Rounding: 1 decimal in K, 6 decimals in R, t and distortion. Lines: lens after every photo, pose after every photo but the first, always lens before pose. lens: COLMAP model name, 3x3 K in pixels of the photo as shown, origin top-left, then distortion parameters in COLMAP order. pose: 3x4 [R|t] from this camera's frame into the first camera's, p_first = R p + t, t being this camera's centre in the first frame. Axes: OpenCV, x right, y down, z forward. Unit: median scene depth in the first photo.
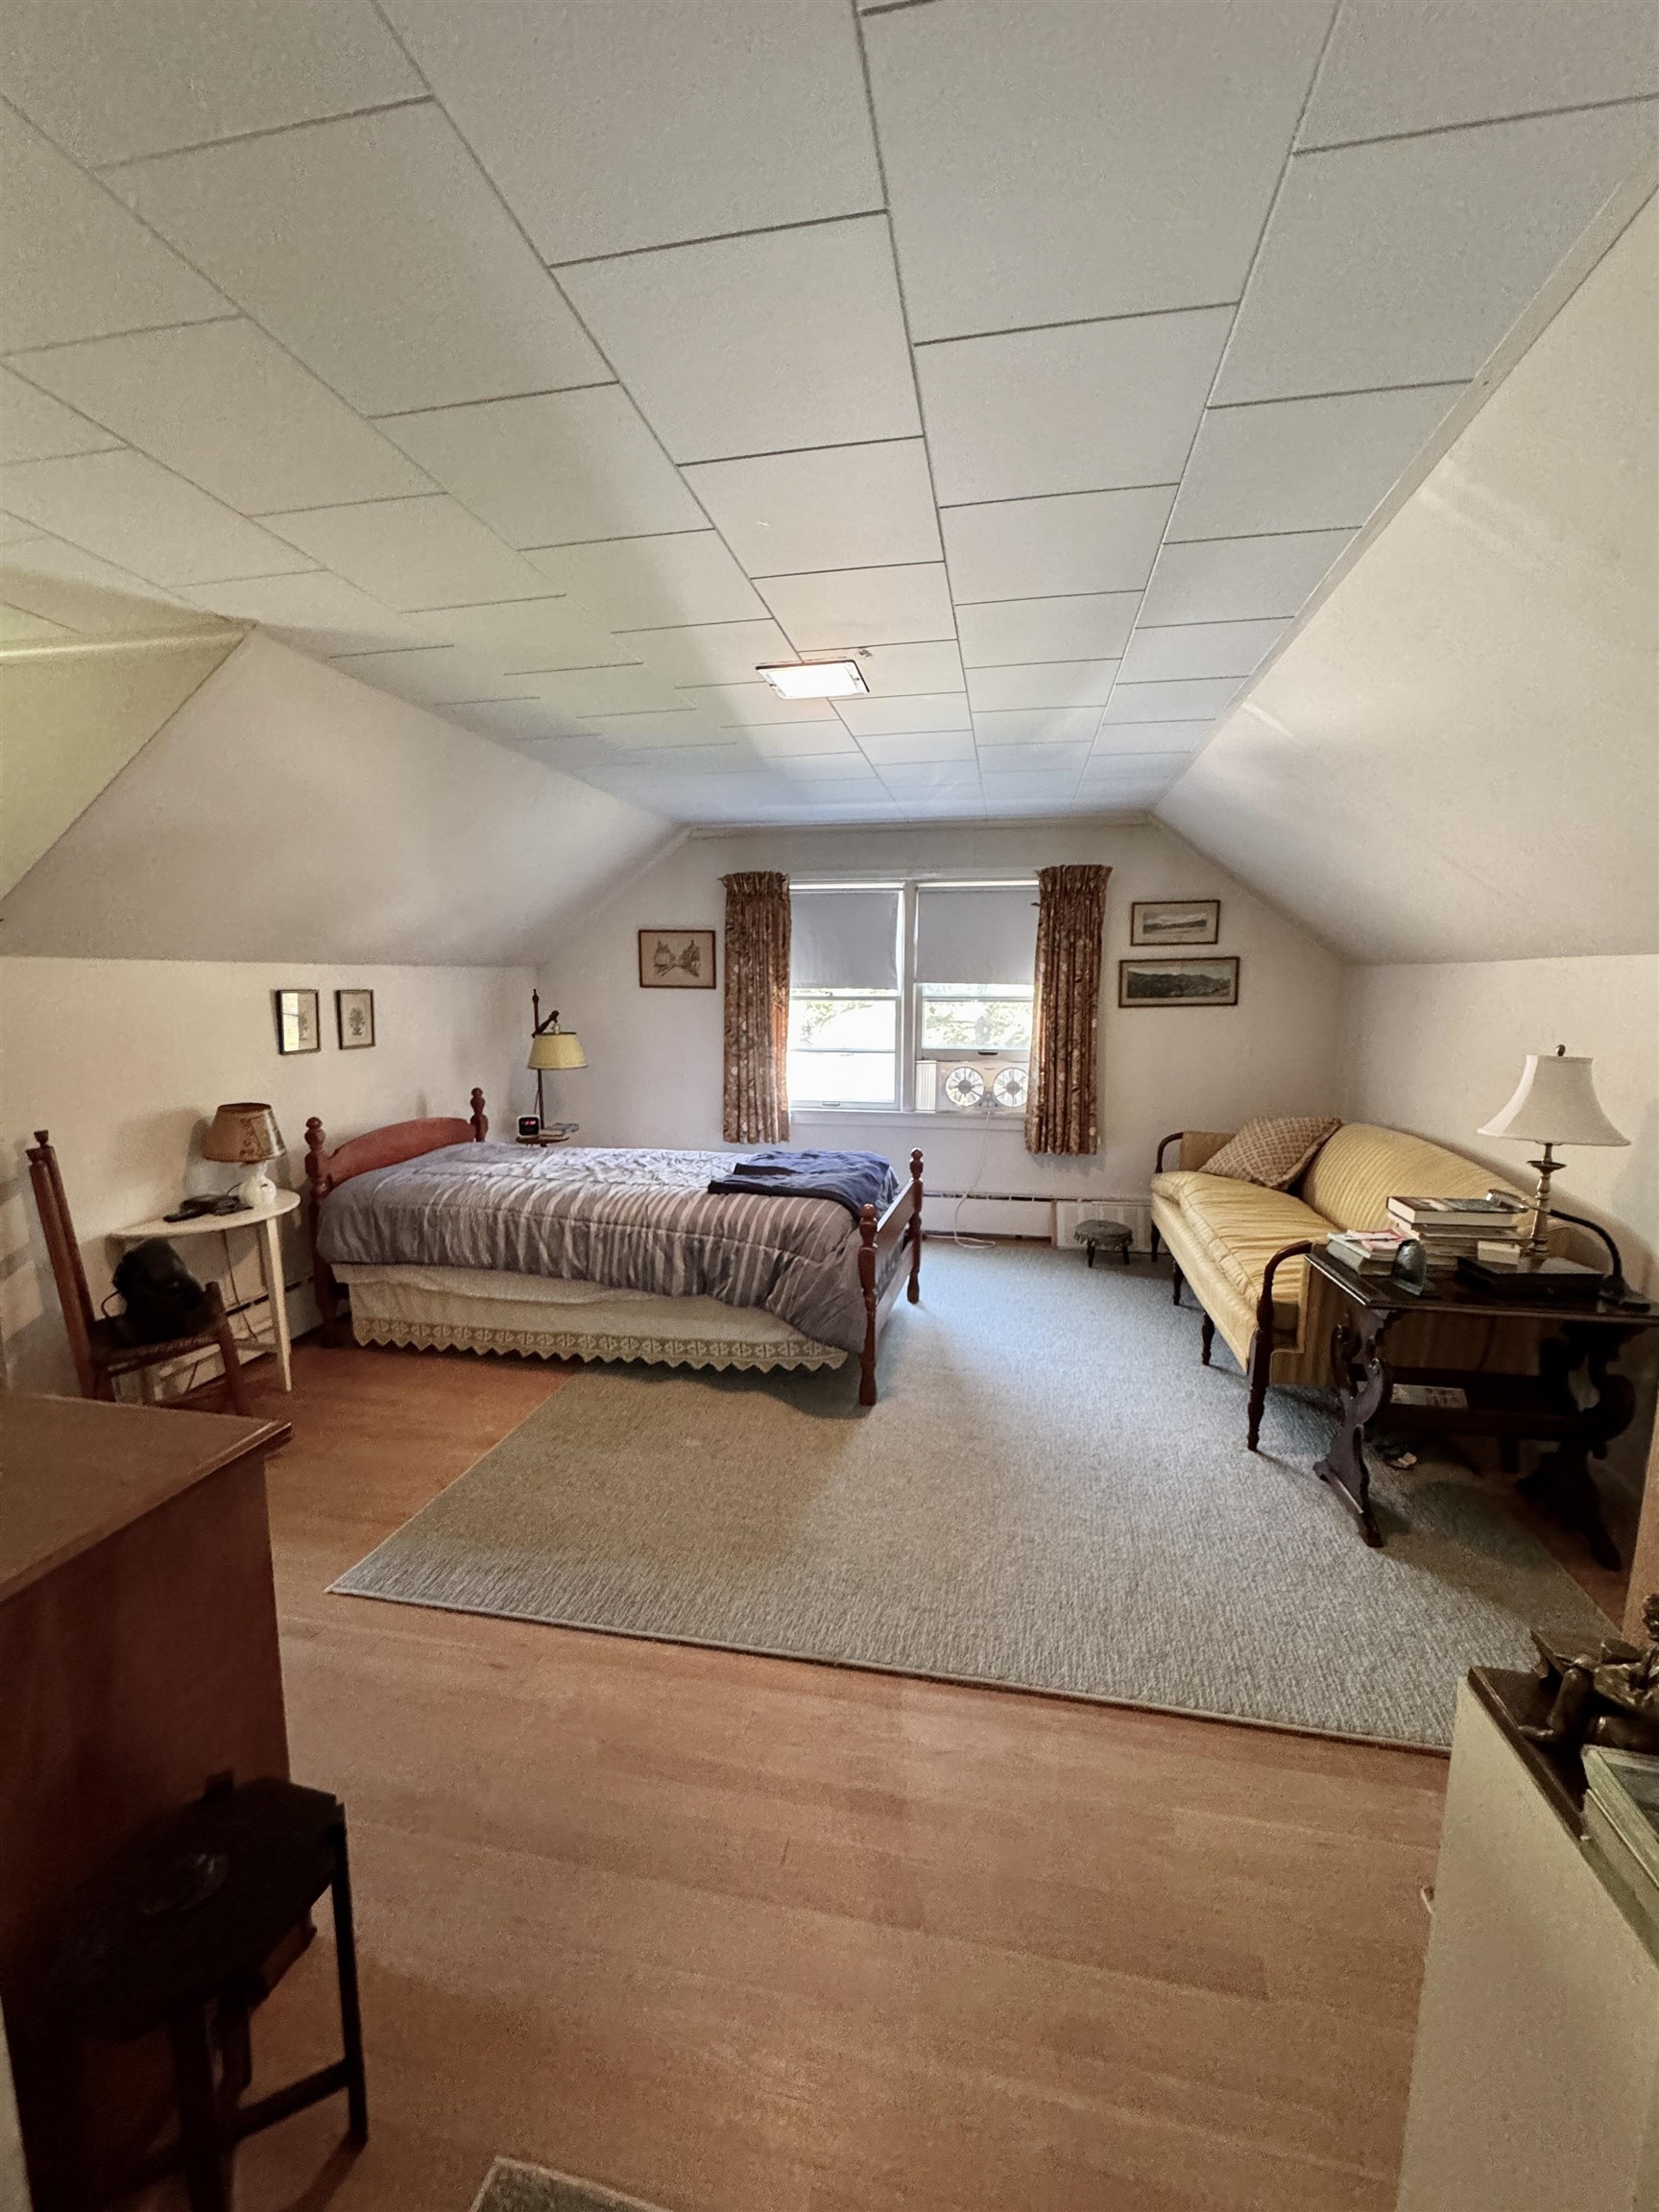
lens RADIAL K [[876.5, 0, 829.5], [0, 876.5, 1106.0], [0, 0, 1]] dist [-0.002315, -0.000346]
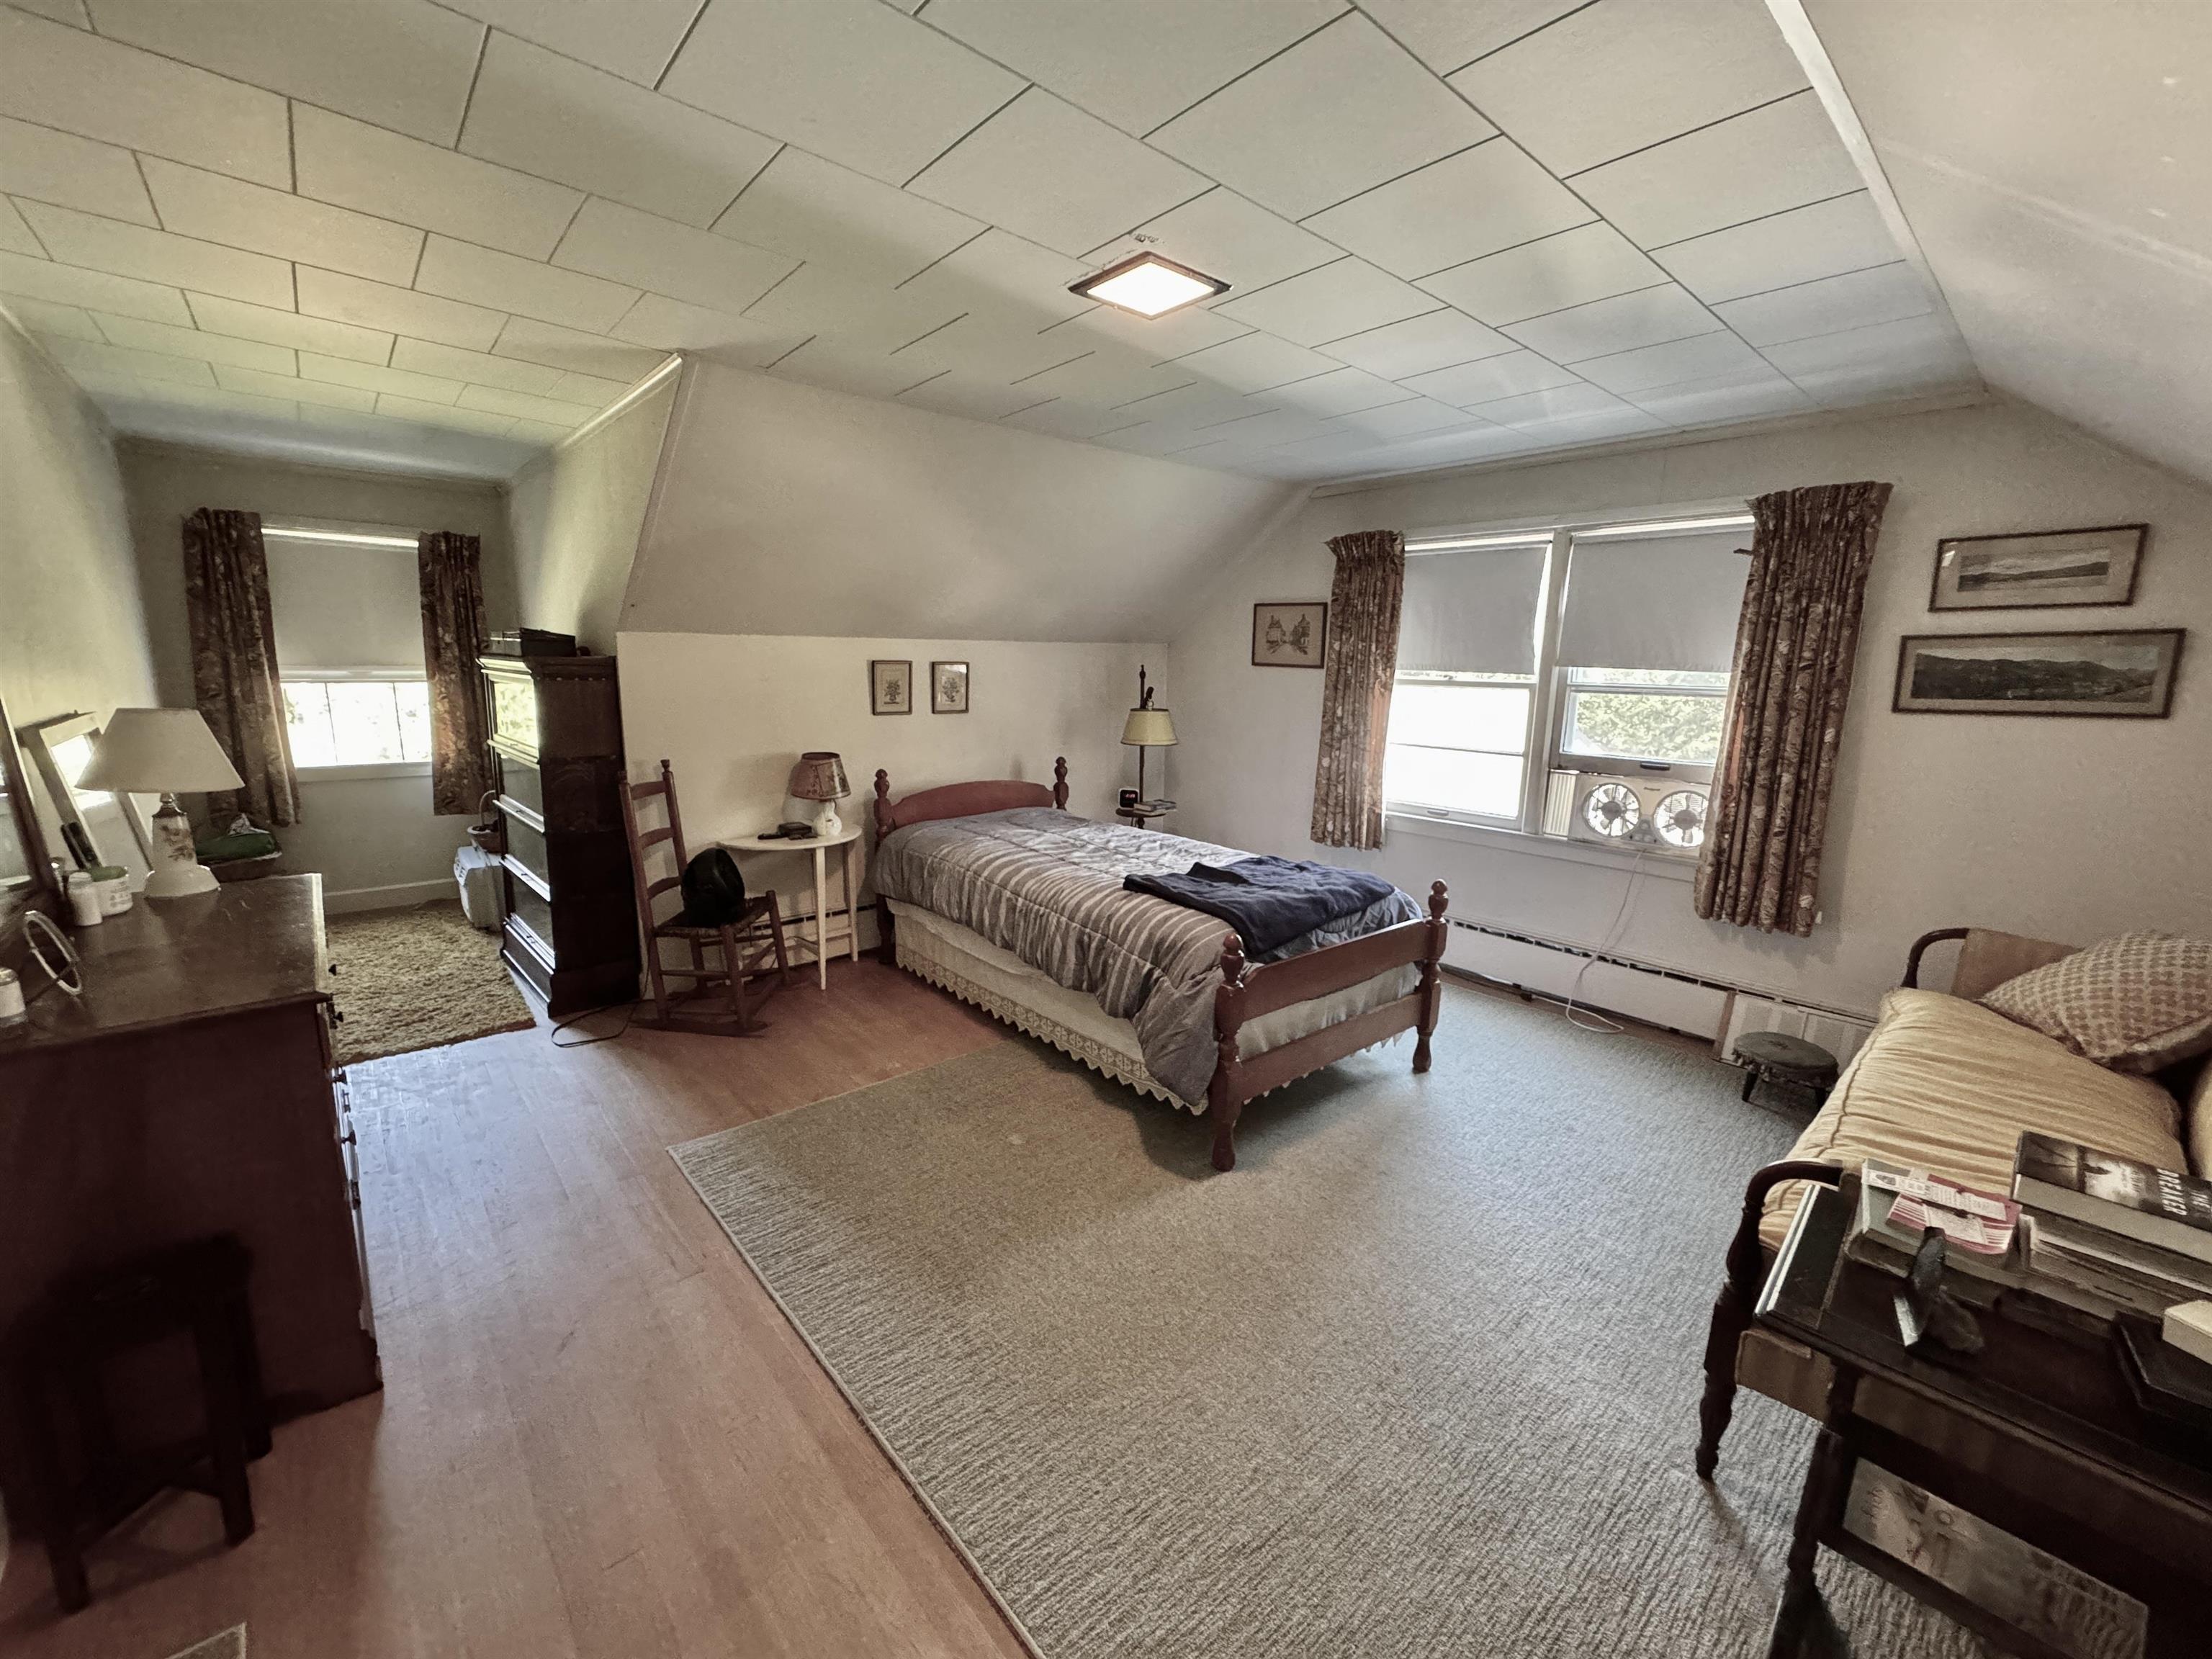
lens RADIAL K [[876.5, 0, 1109.6], [0, 876.5, 820.6], [0, 0, 1]] dist [-0.002315, -0.000346]
pose [[0.796840, 0.123755, -0.591380, 0.269954], [-0.100791, 0.992310, 0.071847, -0.025195], [0.595724, 0.002355, 0.803186, 0.173371]]
